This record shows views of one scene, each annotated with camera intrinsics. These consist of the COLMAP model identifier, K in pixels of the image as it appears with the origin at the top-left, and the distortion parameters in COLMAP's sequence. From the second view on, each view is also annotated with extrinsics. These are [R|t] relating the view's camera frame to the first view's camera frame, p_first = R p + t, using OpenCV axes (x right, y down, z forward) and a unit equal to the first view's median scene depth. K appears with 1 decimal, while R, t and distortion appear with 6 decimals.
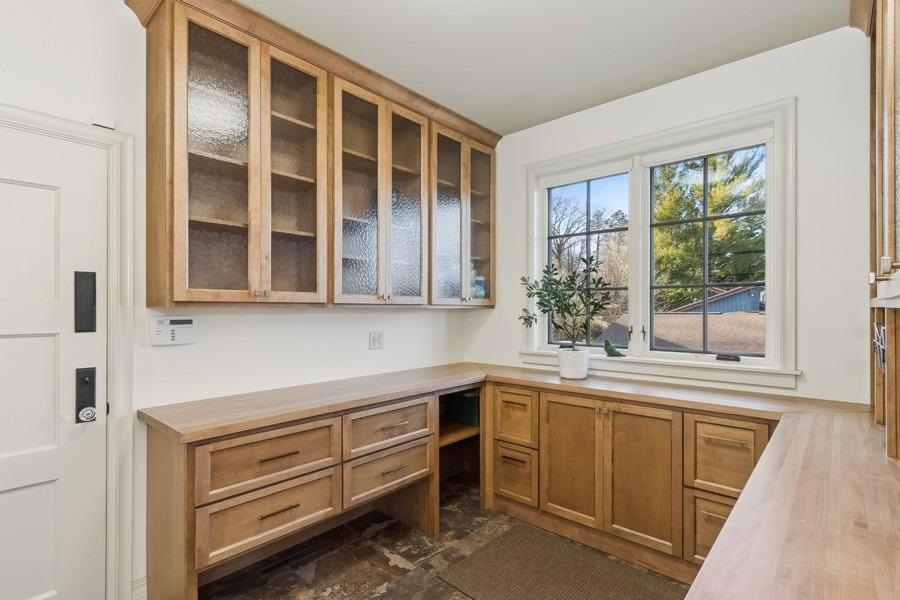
lens RADIAL K [[443.7, 0, 446.5], [0, 443.7, 304.0], [0, 0, 1]] dist [0.002393, -0.000101]
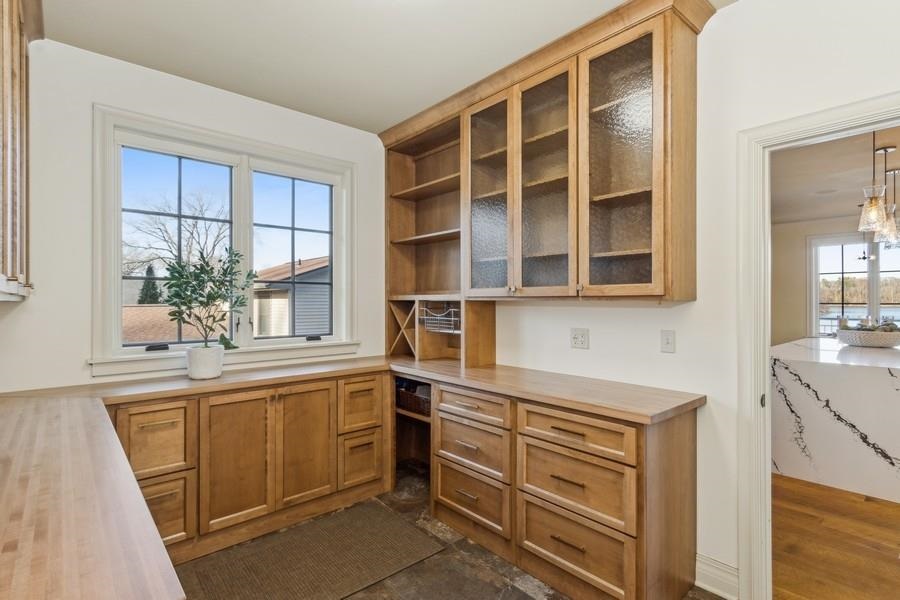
lens RADIAL K [[420.0, 0, 443.7], [0, 420.0, 302.0], [0, 0, 1]] dist [-0.003288, -0.001216]
pose [[0.115522, -0.001901, 0.993303, -0.575445], [-0.011679, 0.999926, 0.003272, 0.005462], [-0.993236, -0.011979, 0.115491, 0.478377]]
